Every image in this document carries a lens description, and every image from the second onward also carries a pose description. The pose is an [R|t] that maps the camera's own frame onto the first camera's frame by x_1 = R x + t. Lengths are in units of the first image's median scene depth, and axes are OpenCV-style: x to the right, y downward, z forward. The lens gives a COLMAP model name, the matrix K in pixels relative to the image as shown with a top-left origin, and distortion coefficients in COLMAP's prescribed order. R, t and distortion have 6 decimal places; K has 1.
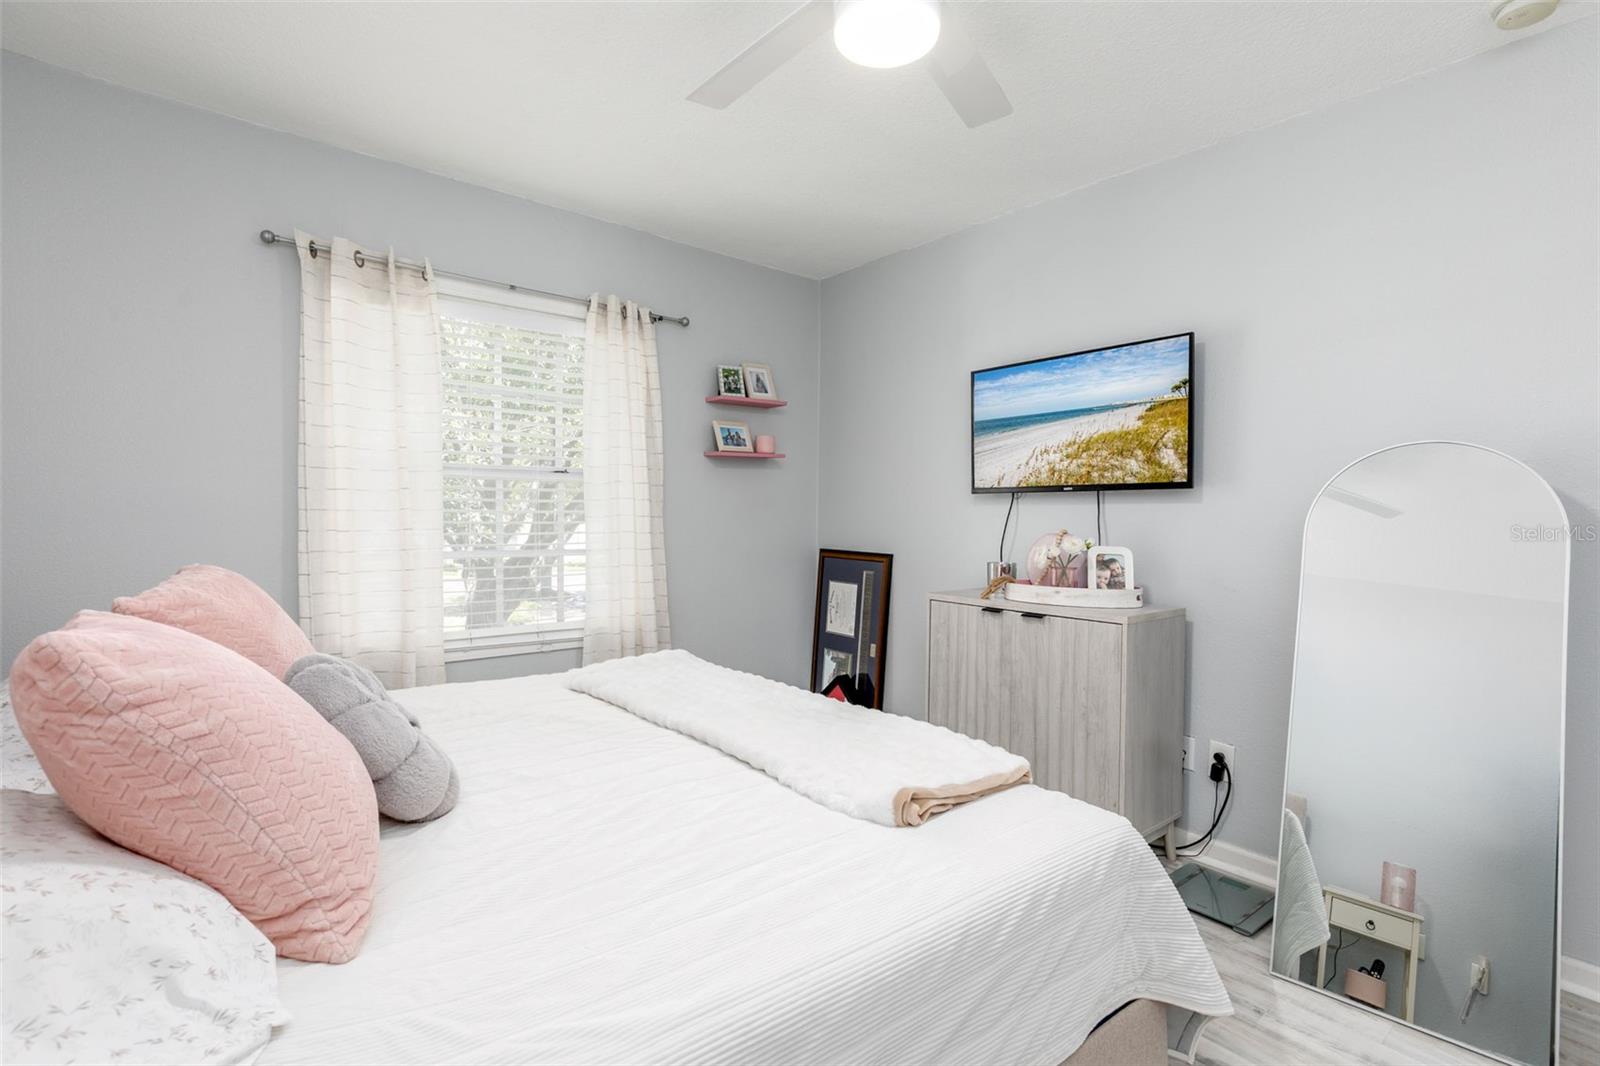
lens RADIAL K [[746.3, 0, 811.5], [0, 746.3, 527.8], [0, 0, 1]] dist [0.002630, 0.000585]
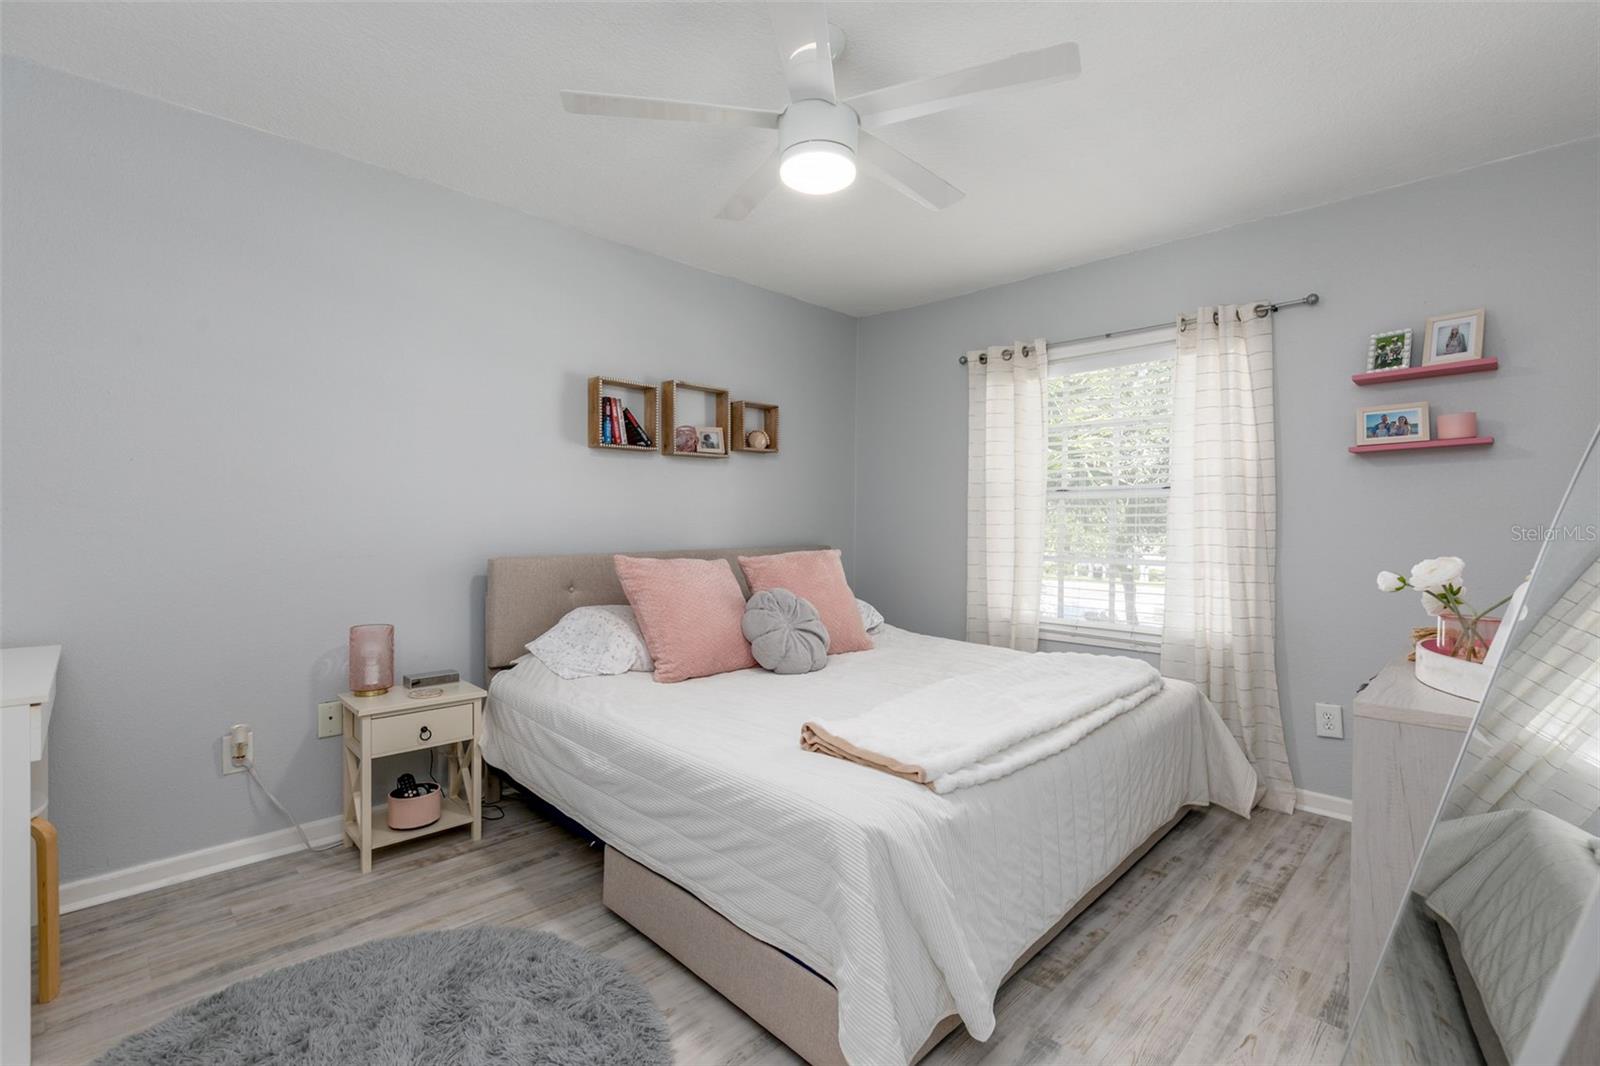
lens RADIAL K [[746.3, 0, 811.5], [0, 746.3, 527.8], [0, 0, 1]] dist [0.002630, 0.000585]
pose [[0.096134, -0.006051, -0.995350, 0.607588], [-0.022450, 0.999714, -0.008246, 0.002438], [0.995115, 0.023139, 0.095971, 0.354850]]
